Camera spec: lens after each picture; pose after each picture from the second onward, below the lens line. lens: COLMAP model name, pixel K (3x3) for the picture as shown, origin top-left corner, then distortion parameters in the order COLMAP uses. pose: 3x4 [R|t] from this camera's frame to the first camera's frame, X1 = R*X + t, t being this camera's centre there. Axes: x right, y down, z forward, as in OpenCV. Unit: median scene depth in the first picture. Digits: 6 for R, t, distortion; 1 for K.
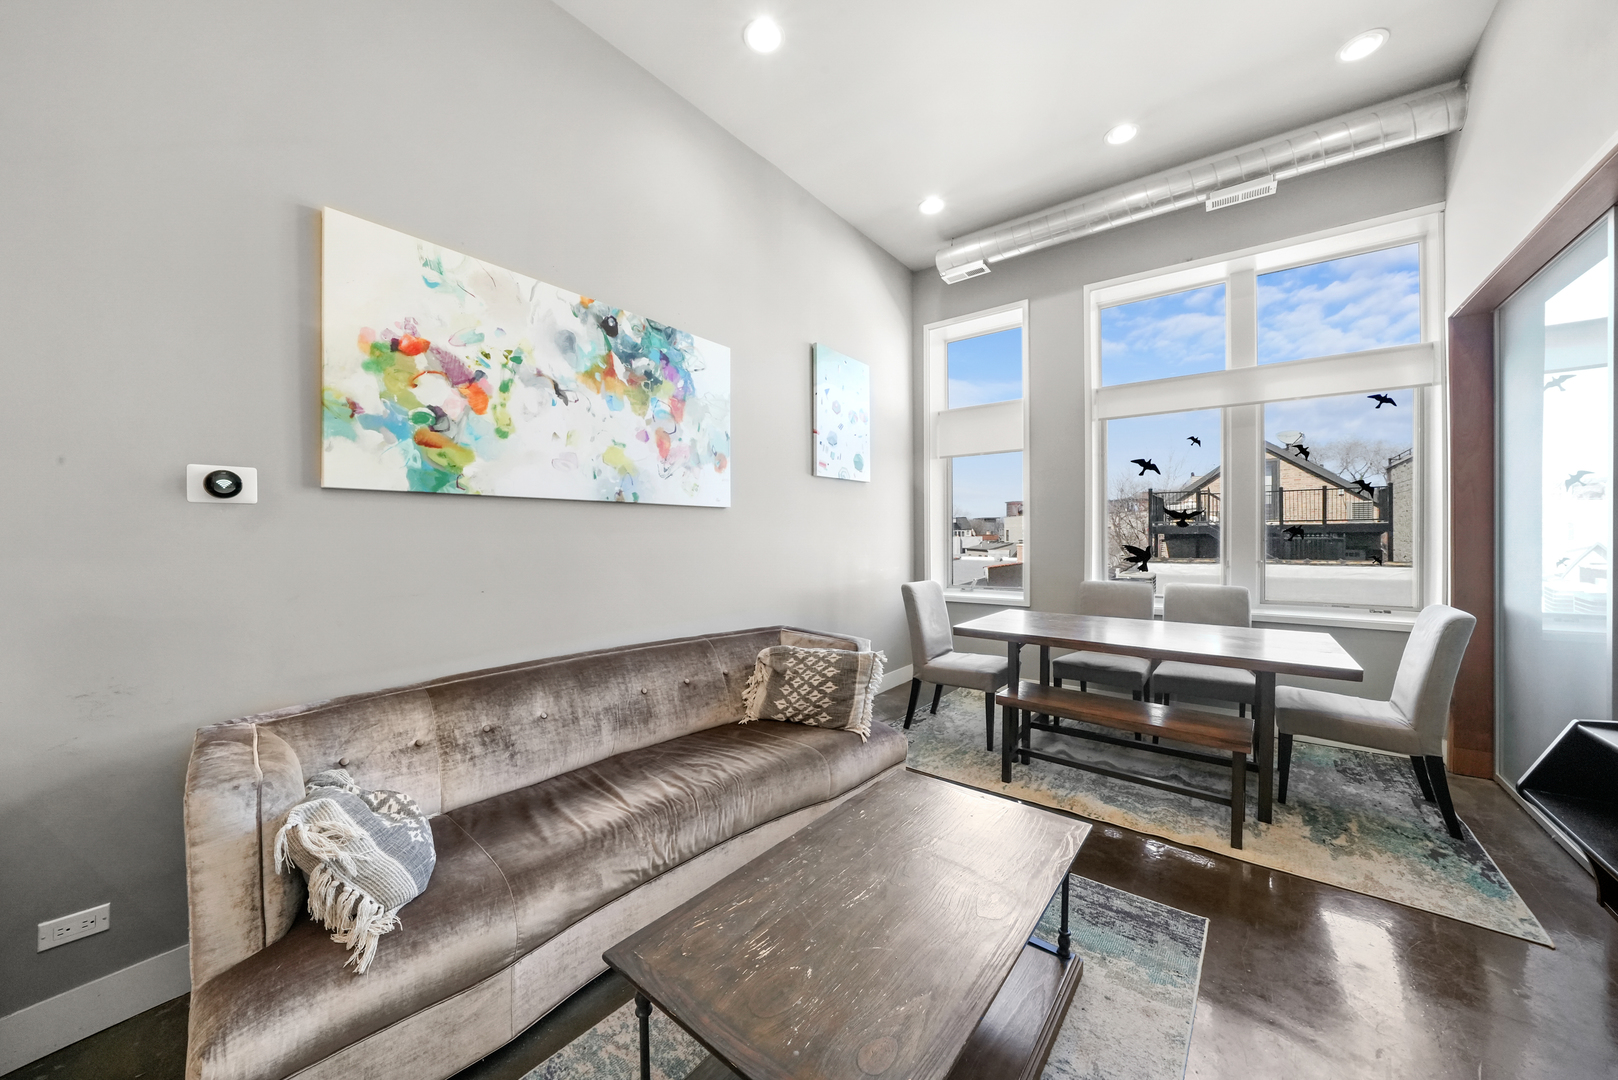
lens RADIAL K [[562.0, 0, 804.4], [0, 562.0, 541.0], [0, 0, 1]] dist [-0.025235, 0.002130]
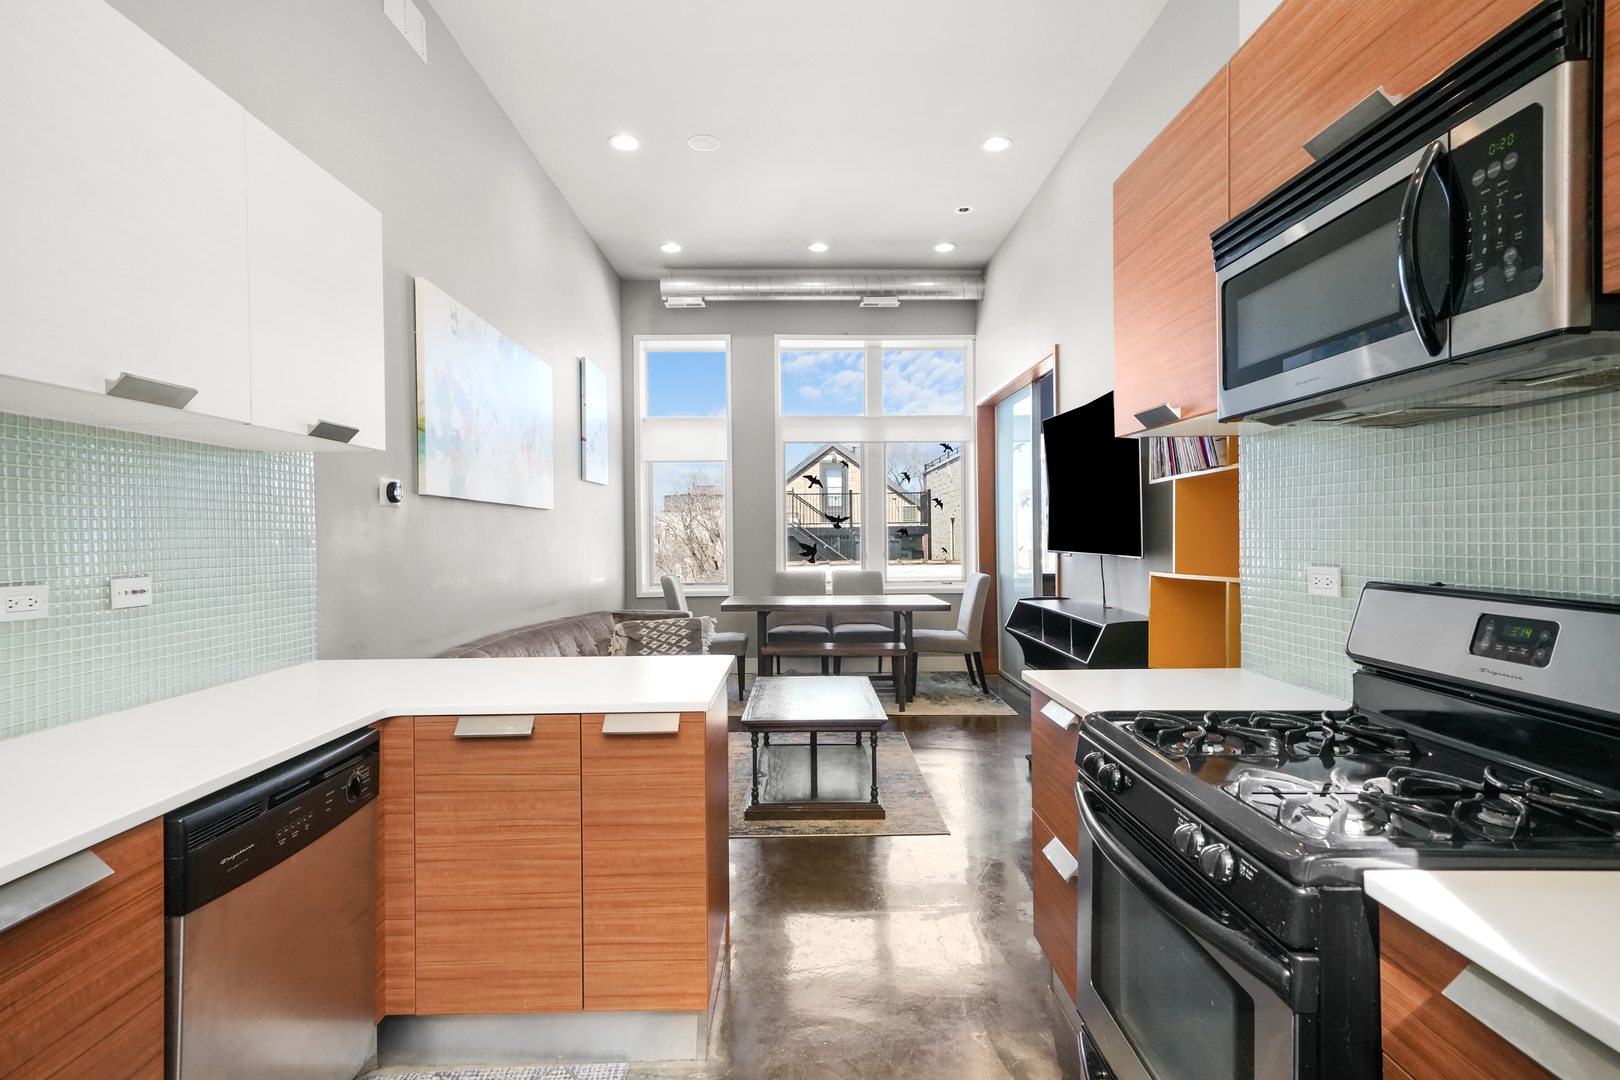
lens RADIAL K [[816.1, 0, 805.7], [0, 816.1, 539.7], [0, 0, 1]] dist [0.015445, 0.004146]
pose [[0.776711, -0.005341, 0.629835, -0.844399], [0.012509, 0.999898, -0.006946, 0.019936], [-0.629733, 0.013274, 0.776698, -0.647022]]
